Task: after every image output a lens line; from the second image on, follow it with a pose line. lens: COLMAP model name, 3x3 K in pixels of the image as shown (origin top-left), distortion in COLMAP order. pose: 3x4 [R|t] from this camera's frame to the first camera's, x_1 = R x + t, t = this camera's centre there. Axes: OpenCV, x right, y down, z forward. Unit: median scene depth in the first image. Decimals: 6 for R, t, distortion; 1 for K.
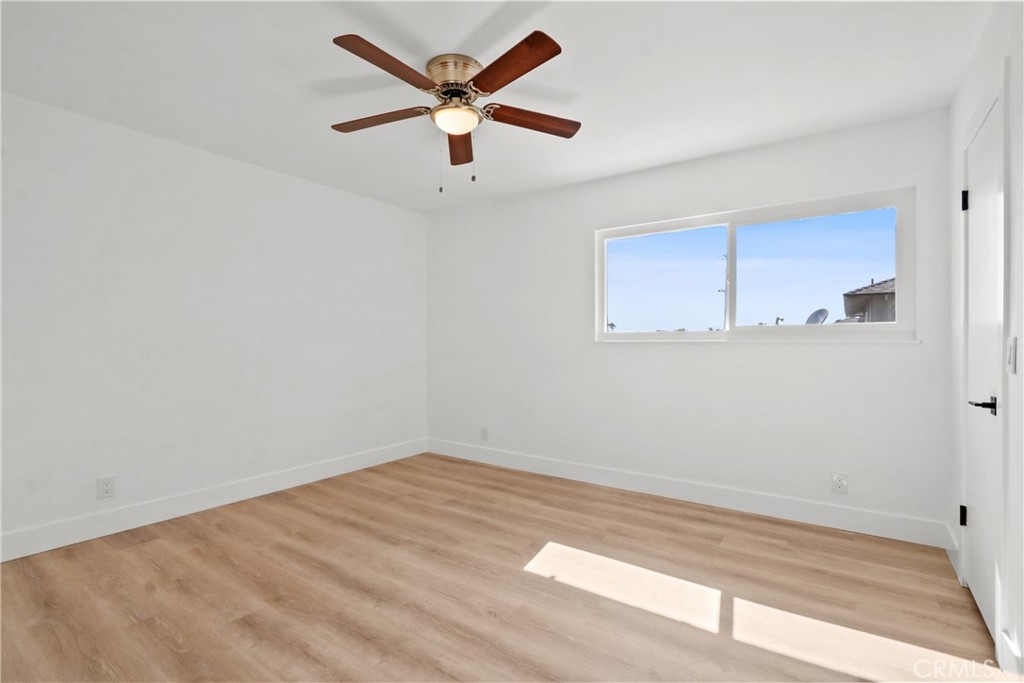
lens RADIAL K [[472.7, 0, 520.5], [0, 472.7, 343.5], [0, 0, 1]] dist [-0.015418, 0.000855]
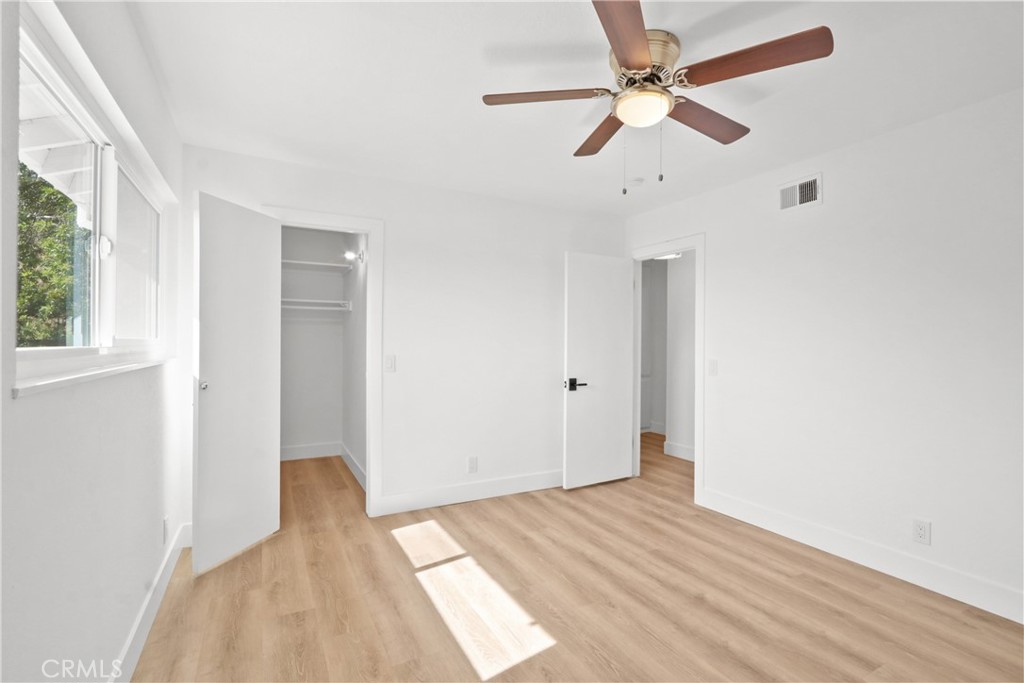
lens RADIAL K [[472.7, 0, 520.5], [0, 472.7, 343.5], [0, 0, 1]] dist [-0.015418, 0.000855]
pose [[-0.896475, -0.008828, 0.443007, -0.346931], [-0.006405, 0.999955, 0.006965, -0.062729], [-0.443049, 0.003407, -0.896491, 2.037642]]
